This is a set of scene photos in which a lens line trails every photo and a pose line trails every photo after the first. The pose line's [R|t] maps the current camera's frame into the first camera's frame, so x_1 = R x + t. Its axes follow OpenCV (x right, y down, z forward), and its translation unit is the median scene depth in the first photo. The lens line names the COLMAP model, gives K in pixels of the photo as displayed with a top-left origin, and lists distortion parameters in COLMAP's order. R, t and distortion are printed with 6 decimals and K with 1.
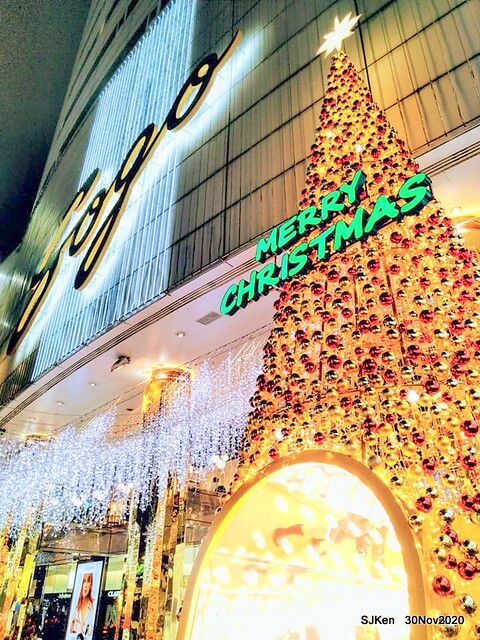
lens RADIAL K [[493.8, 0, 240.6], [0, 493.8, 330.3], [0, 0, 1]] dist [0.014488, 0.002149]
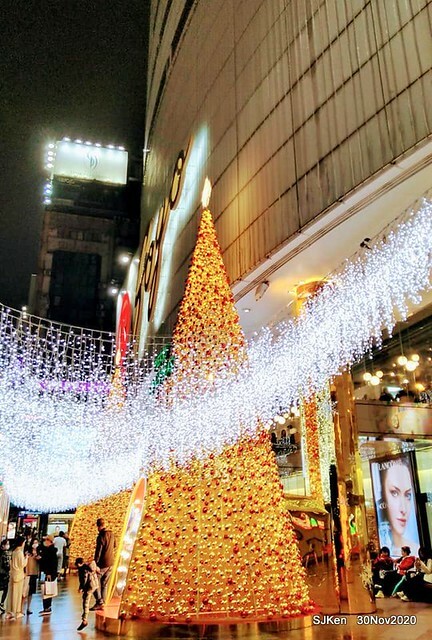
lens RADIAL K [[597.0, 0, 200.5], [0, 597.0, 287.2], [0, 0, 1]] dist [0.009026, 0.001868]
pose [[0.876233, -0.185698, -0.444671, 1.784847], [0.242572, 0.967304, 0.074038, -0.796277], [0.416383, -0.172739, 0.892629, -1.463824]]
